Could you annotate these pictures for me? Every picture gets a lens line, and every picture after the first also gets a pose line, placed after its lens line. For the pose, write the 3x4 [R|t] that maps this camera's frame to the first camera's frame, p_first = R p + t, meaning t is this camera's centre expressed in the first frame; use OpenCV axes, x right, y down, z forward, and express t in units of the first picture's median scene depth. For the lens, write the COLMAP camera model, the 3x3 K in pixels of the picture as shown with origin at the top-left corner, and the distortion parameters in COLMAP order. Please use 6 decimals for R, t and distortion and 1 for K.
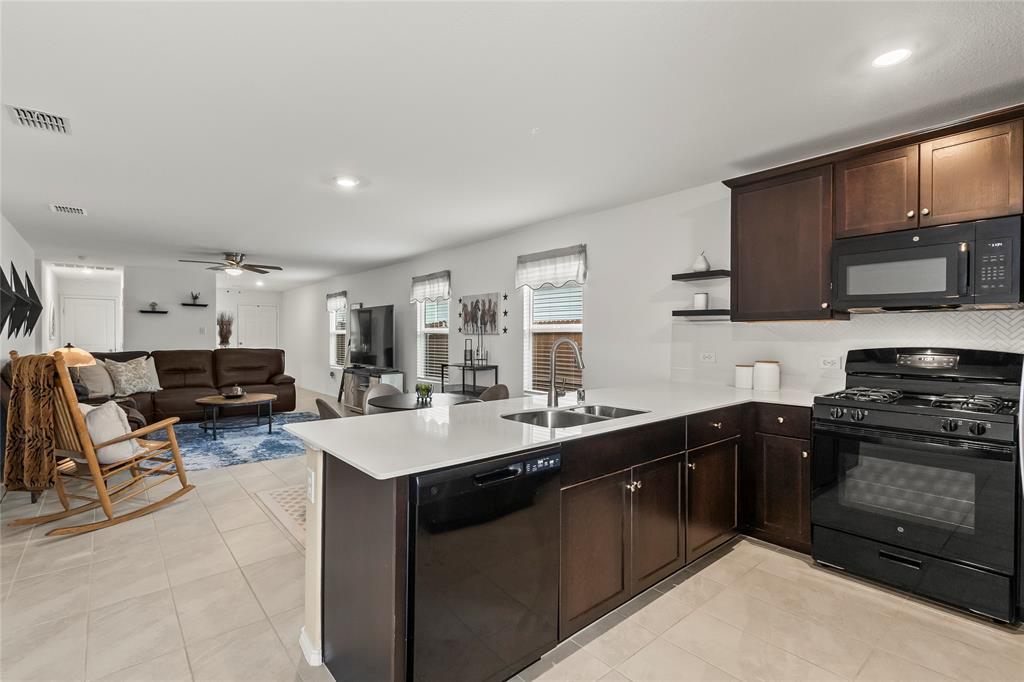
lens RADIAL K [[470.5, 0, 510.2], [0, 470.5, 338.6], [0, 0, 1]] dist [0.002252, -0.000247]
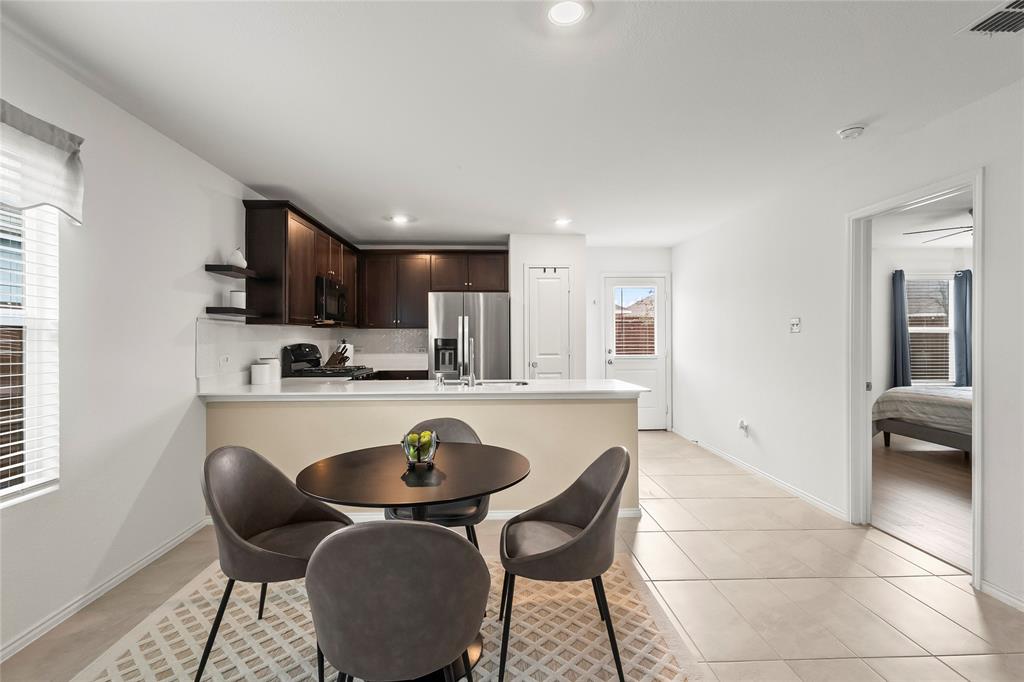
lens RADIAL K [[470.5, 0, 510.2], [0, 470.5, 338.6], [0, 0, 1]] dist [0.002252, -0.000247]
pose [[-0.794769, -0.001567, 0.606910, -0.387500], [0.003639, 0.999966, 0.007347, -0.004429], [-0.606901, 0.008048, -0.794737, 0.923448]]
